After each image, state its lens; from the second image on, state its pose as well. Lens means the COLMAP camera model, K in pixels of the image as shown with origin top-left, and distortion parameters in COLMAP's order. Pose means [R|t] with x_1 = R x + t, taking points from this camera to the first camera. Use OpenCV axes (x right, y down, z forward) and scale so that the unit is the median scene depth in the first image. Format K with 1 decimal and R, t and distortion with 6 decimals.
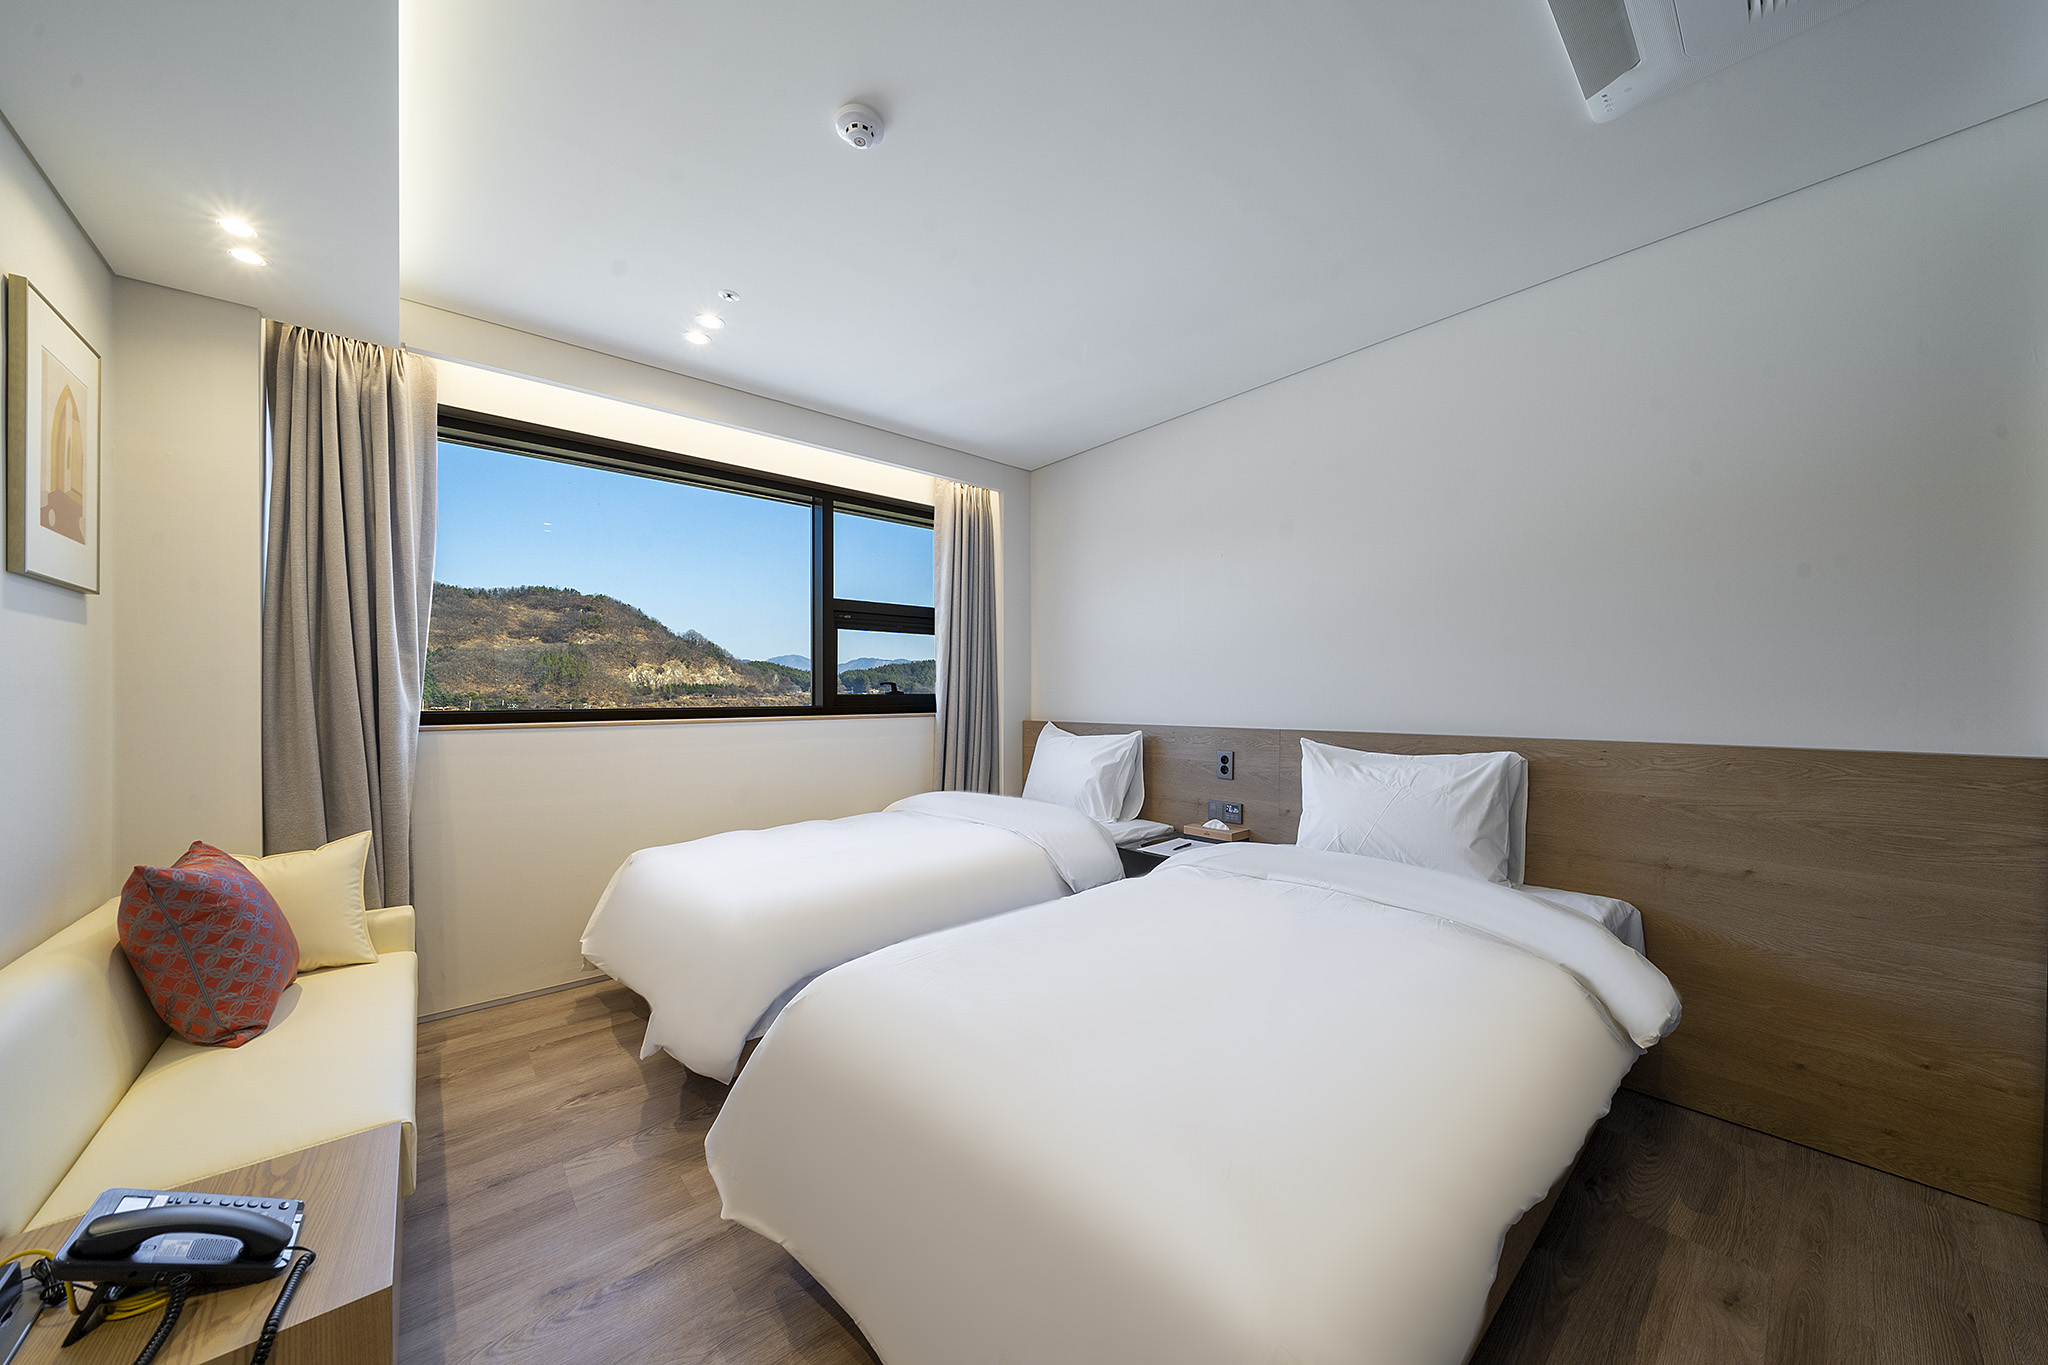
lens RADIAL K [[725.9, 0, 1057.1], [0, 725.9, 689.8], [0, 0, 1]] dist [-0.011173, 0.000018]
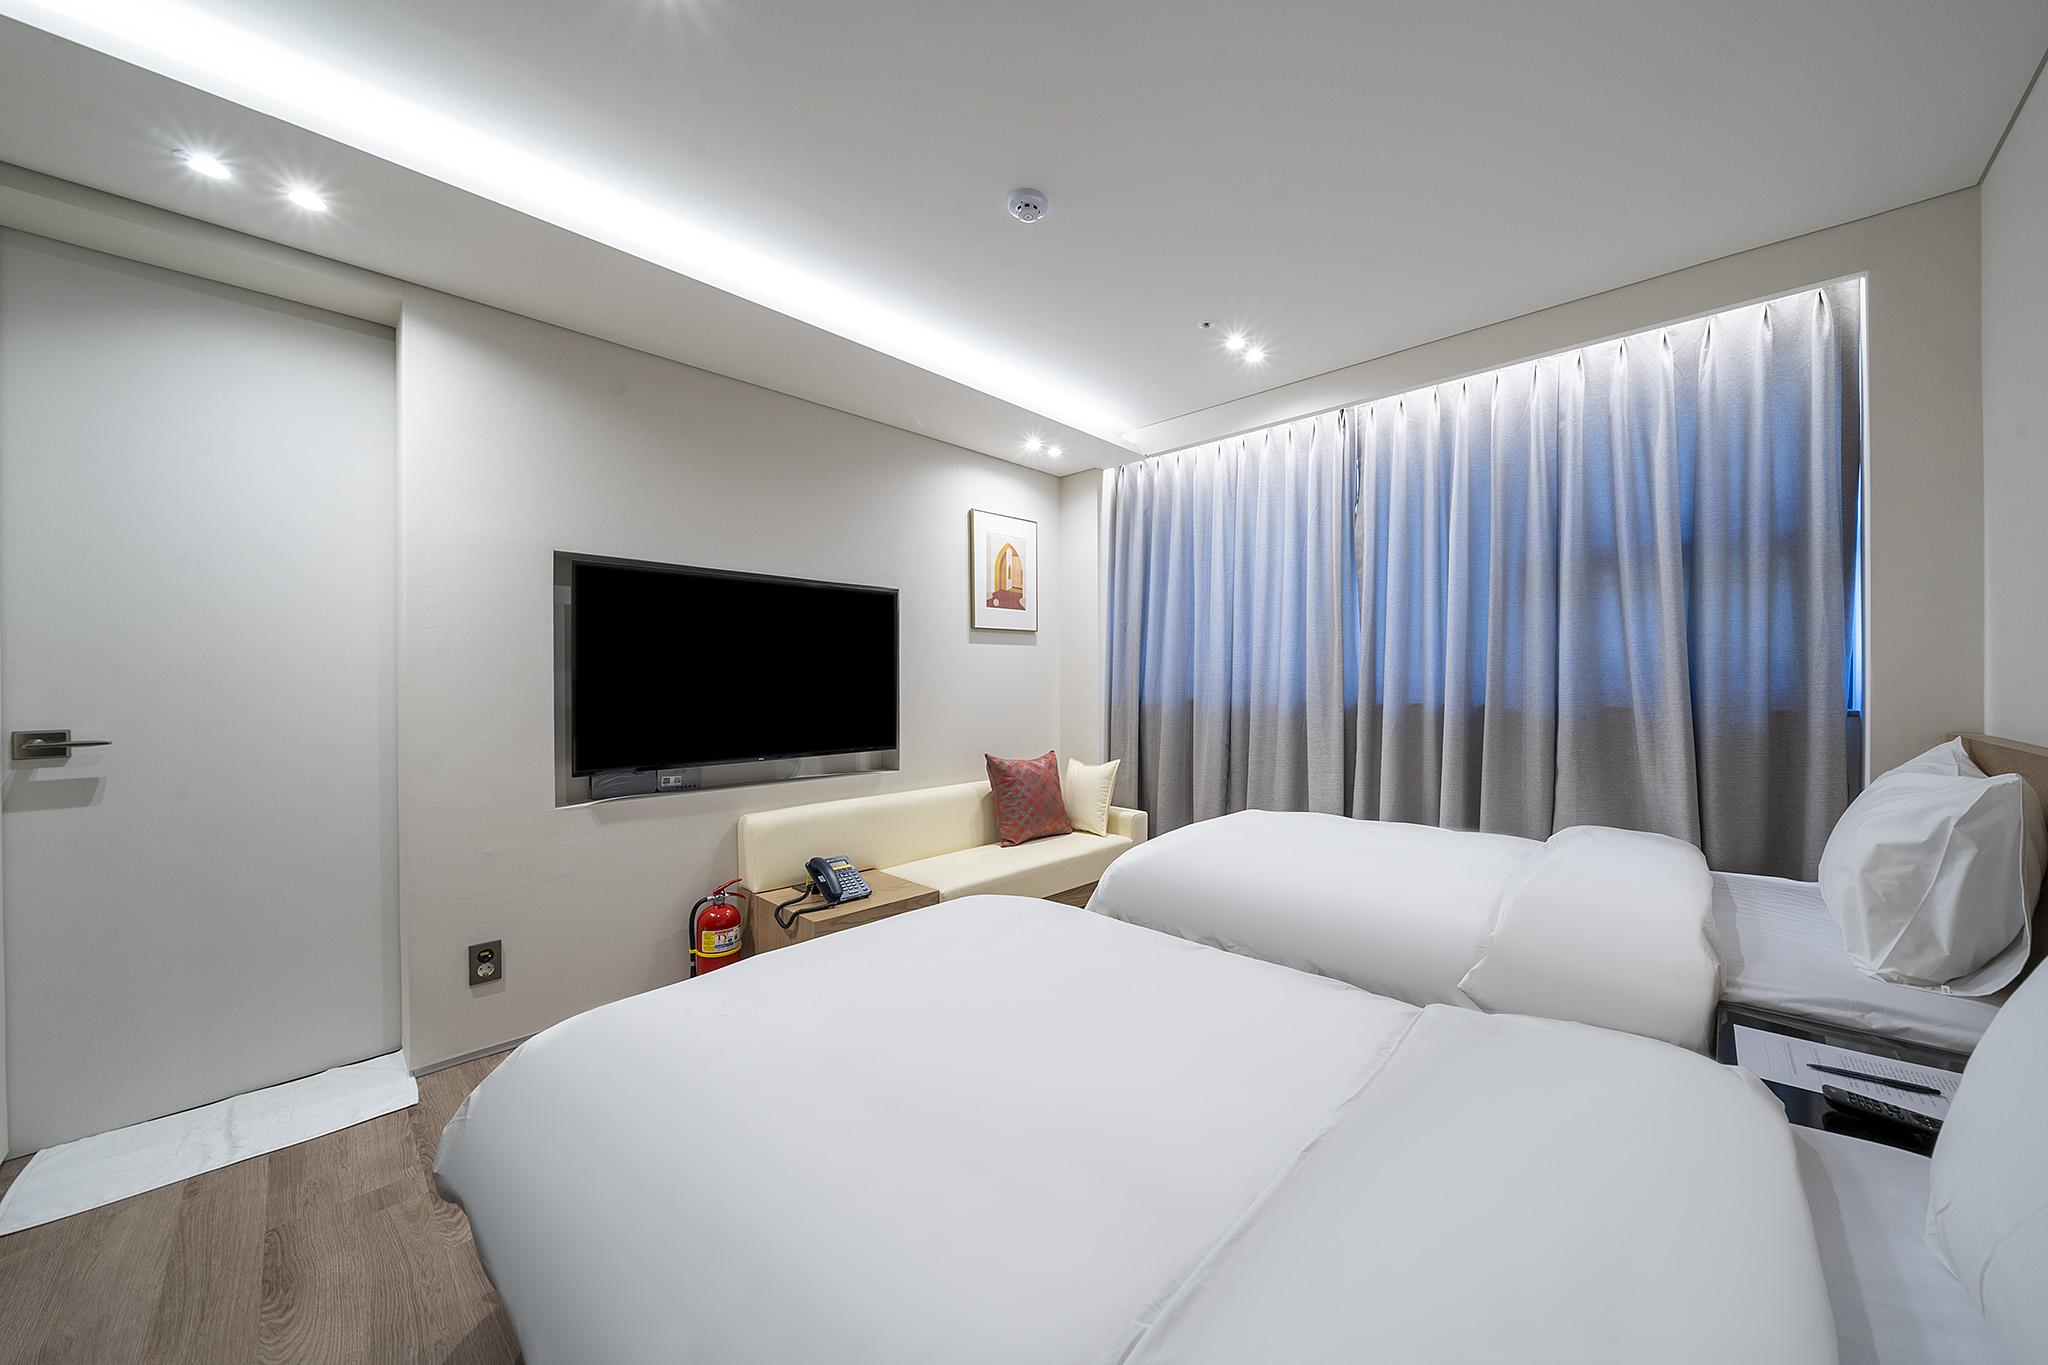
lens RADIAL K [[725.9, 0, 1057.1], [0, 725.9, 689.8], [0, 0, 1]] dist [-0.011173, 0.000018]
pose [[0.063792, 0.017731, -0.997806, 0.509763], [0.009106, 0.999790, 0.018348, 0.001178], [0.997922, -0.010256, 0.063617, 0.541977]]
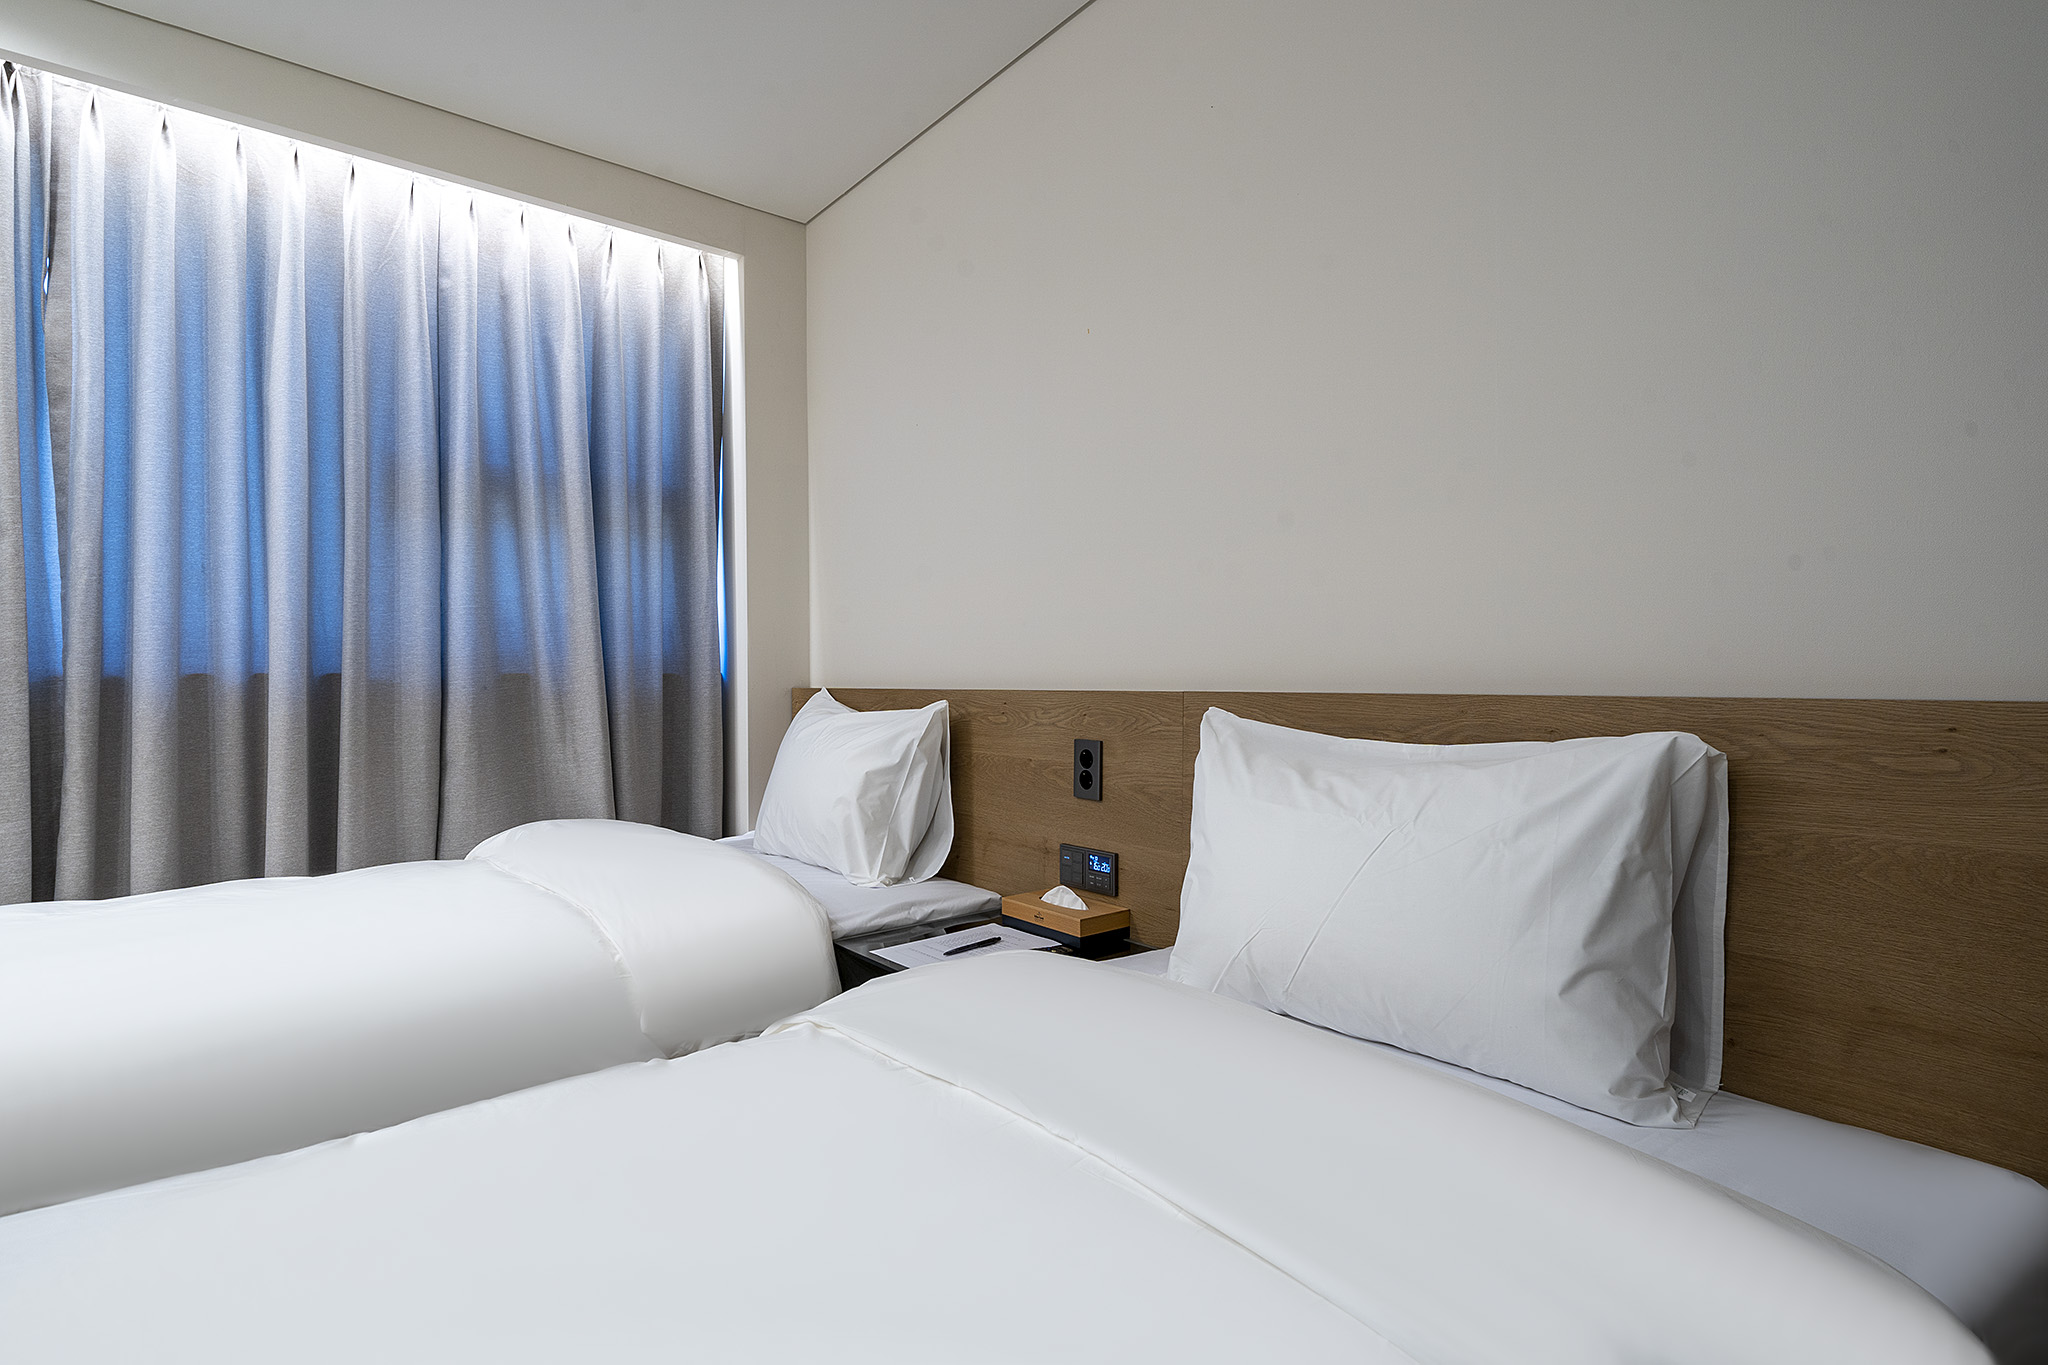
lens RADIAL K [[1007.5, 0, 1053.5], [0, 1007.5, 683.1], [0, 0, 1]] dist [0.004031, 0.000545]
pose [[0.998653, 0.000141, -0.051878, 0.254176], [0.000440, 0.999937, 0.011182, 0.041139], [0.051876, -0.011190, 0.998591, 0.356765]]
